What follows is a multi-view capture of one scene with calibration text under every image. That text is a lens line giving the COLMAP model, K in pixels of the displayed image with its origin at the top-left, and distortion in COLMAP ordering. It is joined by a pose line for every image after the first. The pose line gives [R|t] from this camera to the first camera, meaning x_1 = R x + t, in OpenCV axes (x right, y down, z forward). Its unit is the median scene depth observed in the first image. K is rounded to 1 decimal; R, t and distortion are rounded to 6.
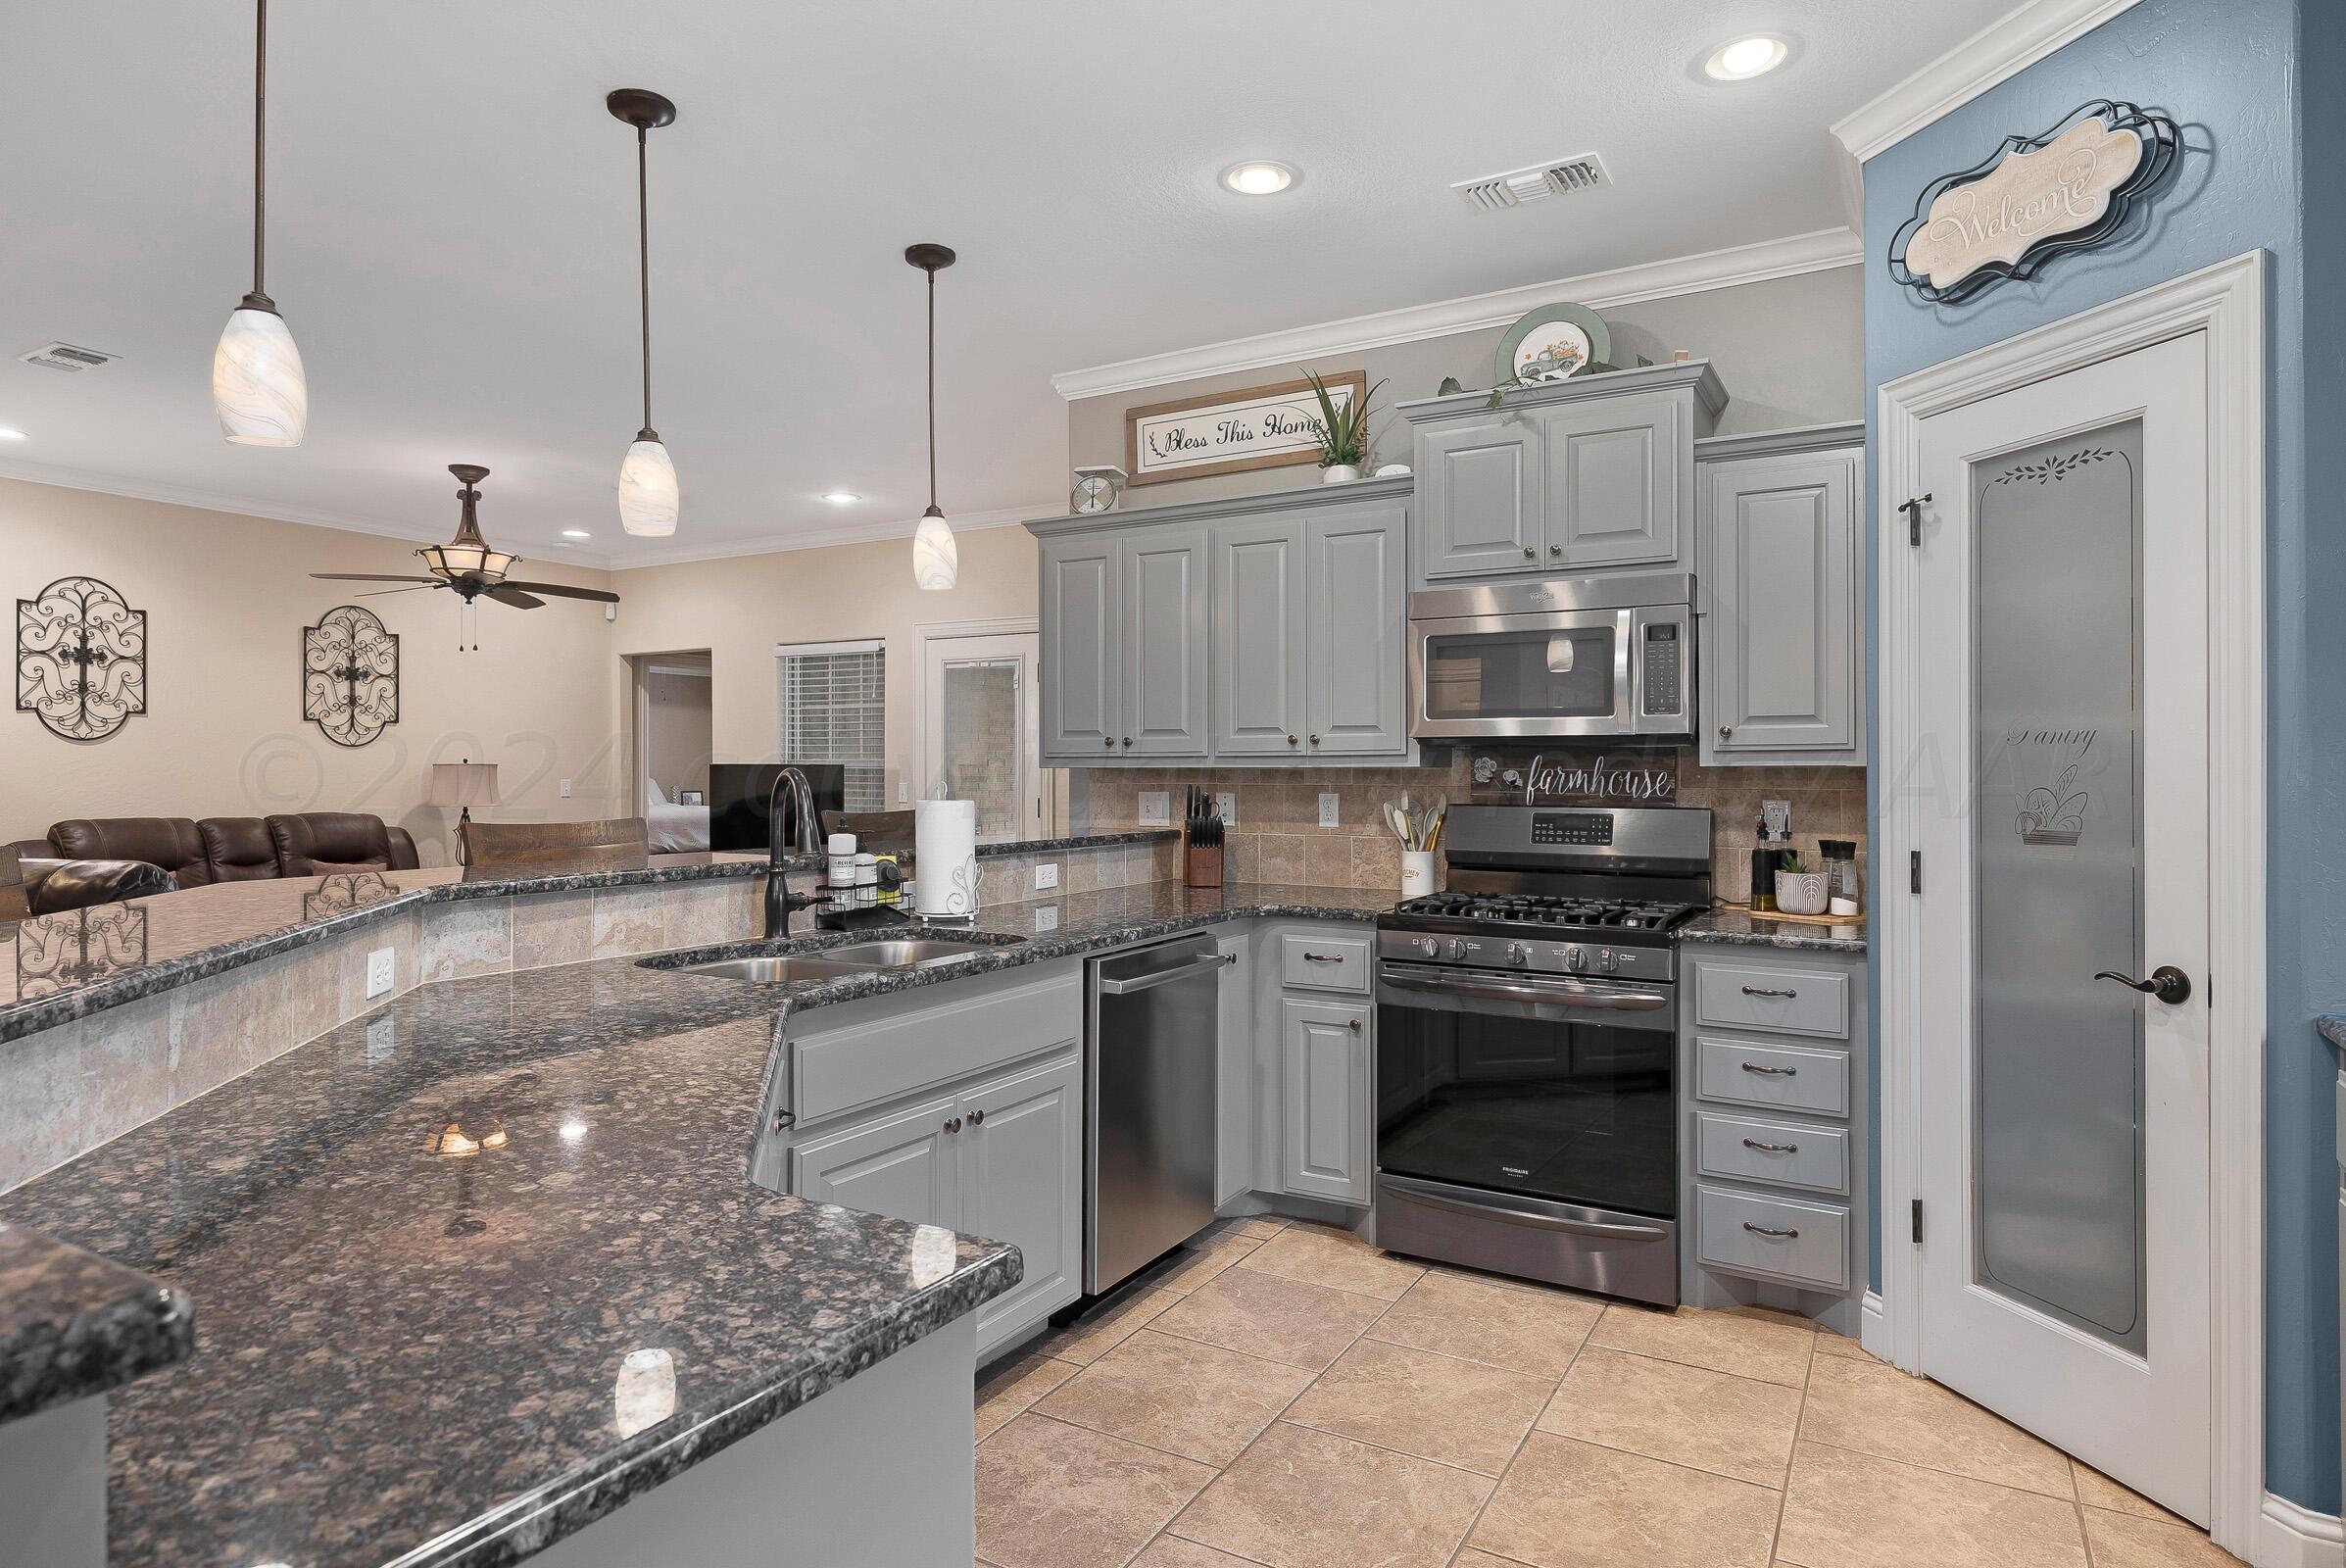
lens RADIAL K [[1320.5, 0, 1133.8], [0, 1320.5, 758.6], [0, 0, 1]] dist [-0.002214, -0.000822]
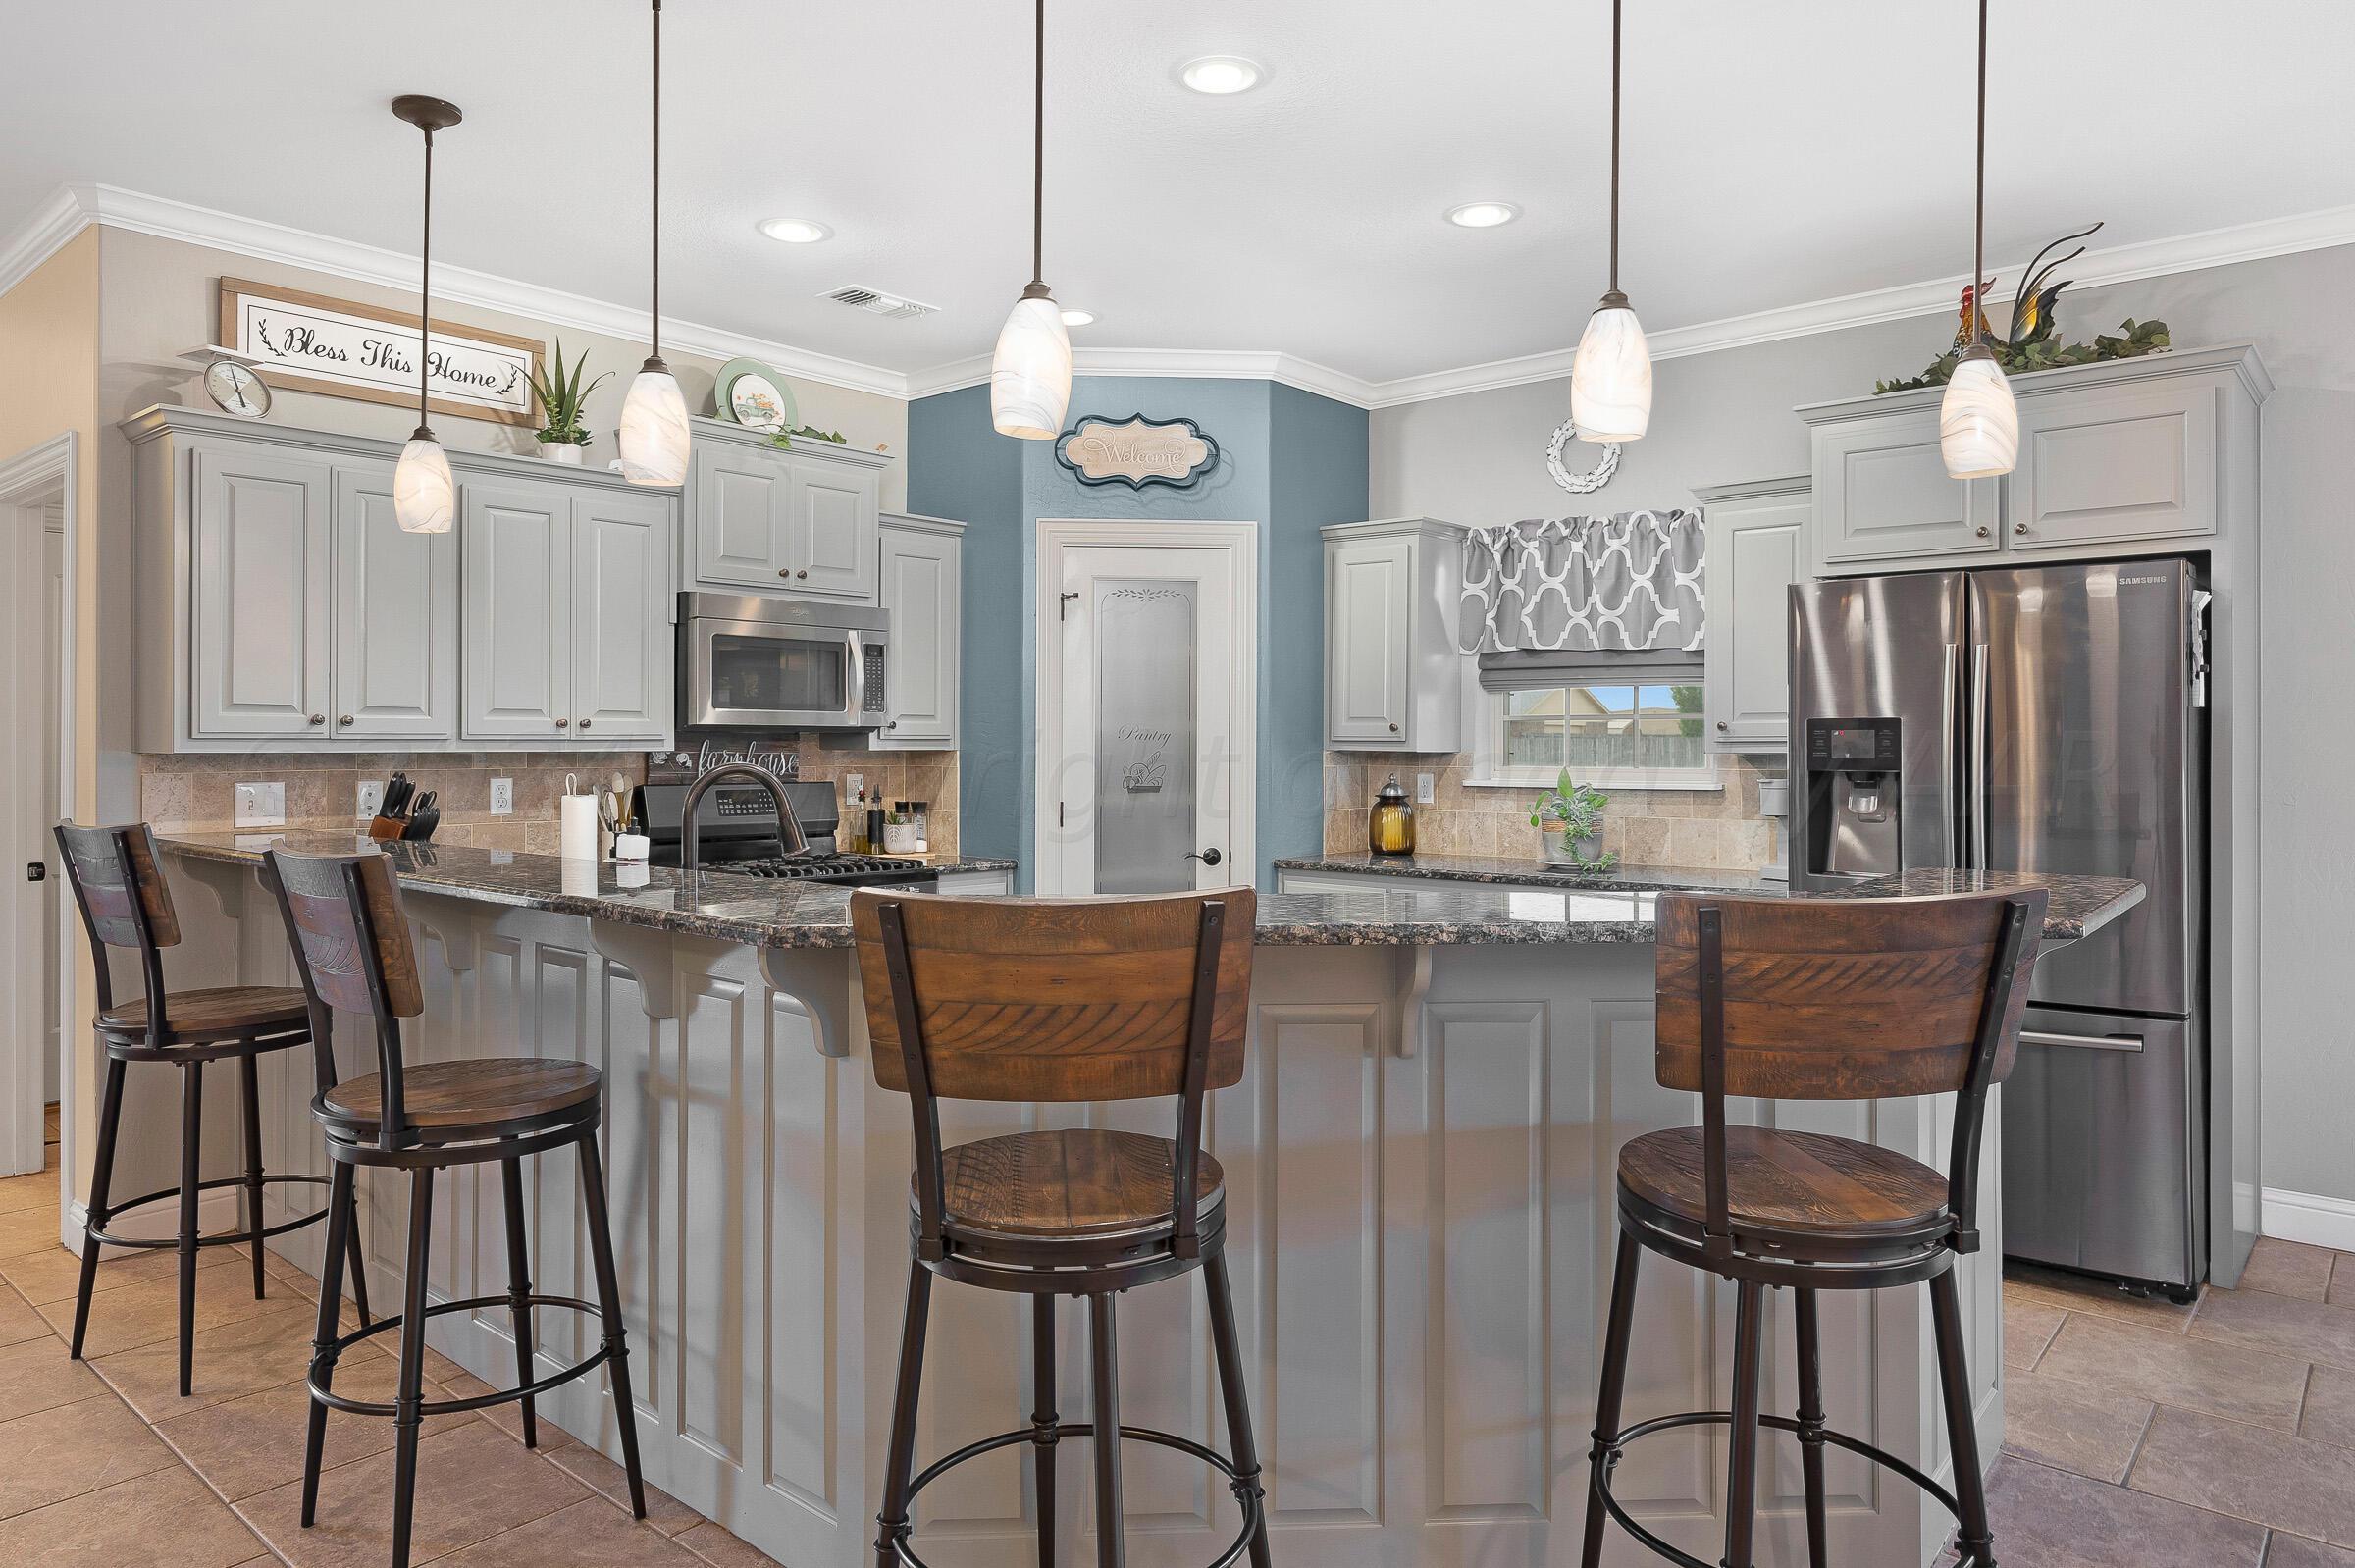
lens RADIAL K [[1464.1, 0, 1181.8], [0, 1464.1, 765.3], [0, 0, 1]] dist [0.002580, 0.001794]
pose [[0.174361, -0.011600, 0.984613, -0.841421], [-0.010310, 0.999854, 0.013605, -0.002317], [-0.984628, -0.012523, 0.174216, 0.356292]]
